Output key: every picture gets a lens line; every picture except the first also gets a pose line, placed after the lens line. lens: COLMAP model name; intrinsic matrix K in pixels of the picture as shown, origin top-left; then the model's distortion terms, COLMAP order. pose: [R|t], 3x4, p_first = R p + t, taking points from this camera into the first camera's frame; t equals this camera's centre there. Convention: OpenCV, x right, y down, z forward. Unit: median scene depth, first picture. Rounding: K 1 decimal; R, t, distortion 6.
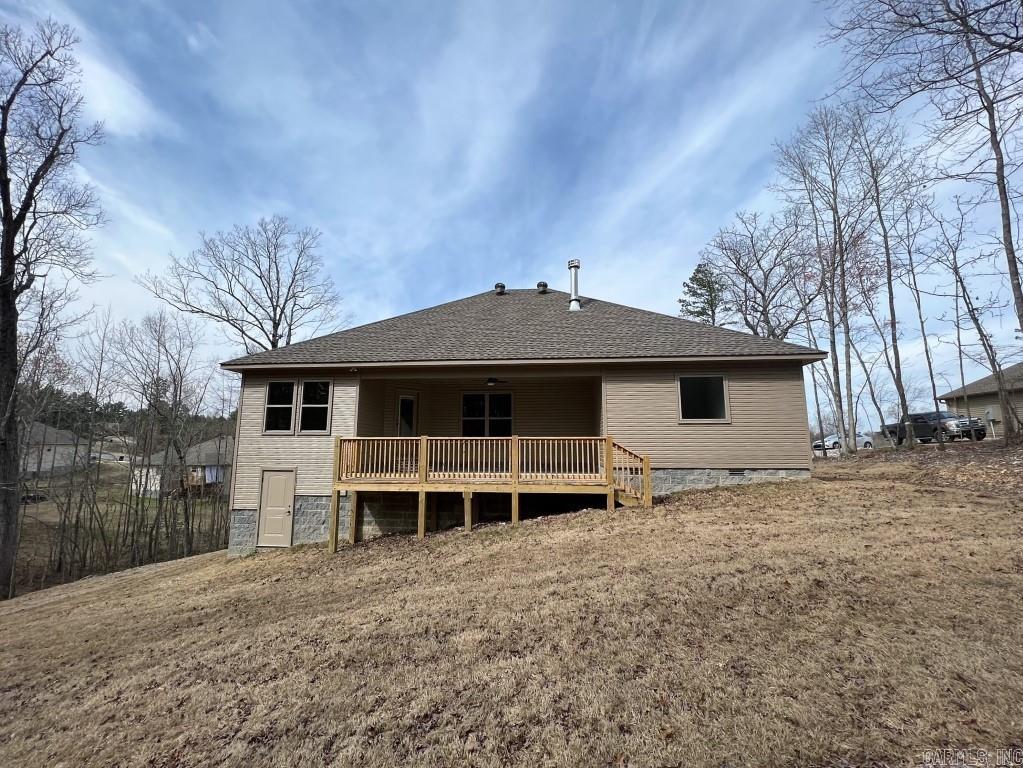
lens RADIAL K [[410.3, 0, 509.3], [0, 410.3, 387.1], [0, 0, 1]] dist [0.001602, 0.000102]
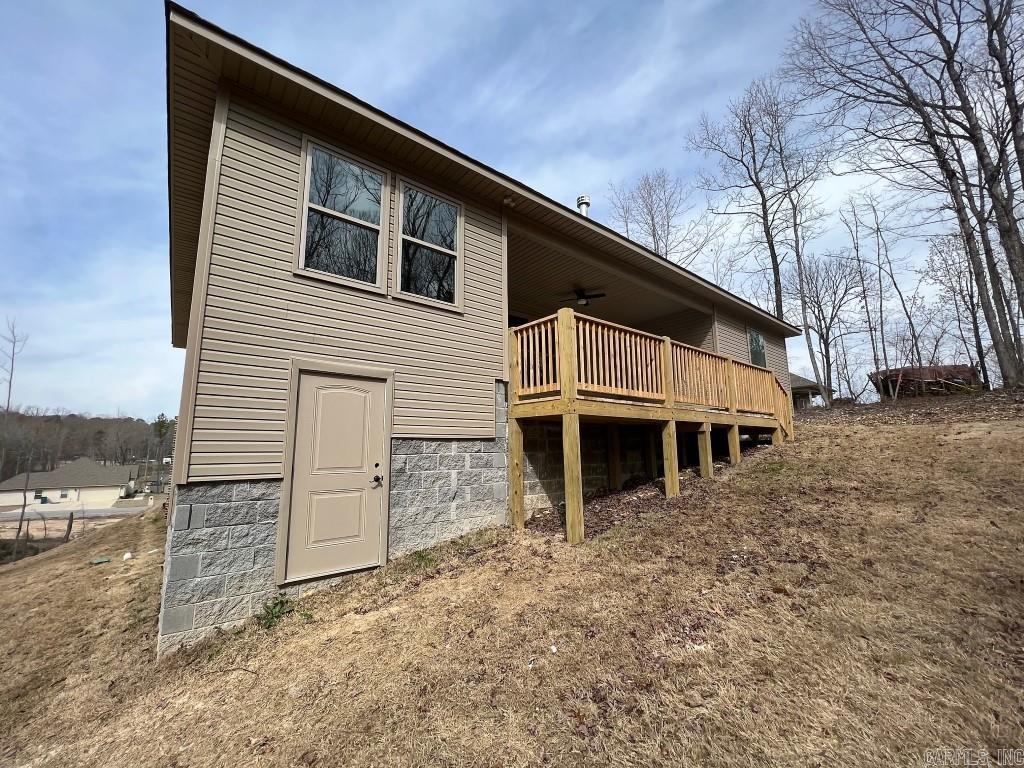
lens RADIAL K [[410.7, 0, 509.8], [0, 410.7, 387.1], [0, 0, 1]] dist [0.001602, 0.000102]
pose [[0.719641, 0.093716, 0.687993, -0.730246], [-0.081003, 0.995415, -0.050862, 0.225331], [-0.689605, -0.019127, 0.723933, 0.623171]]
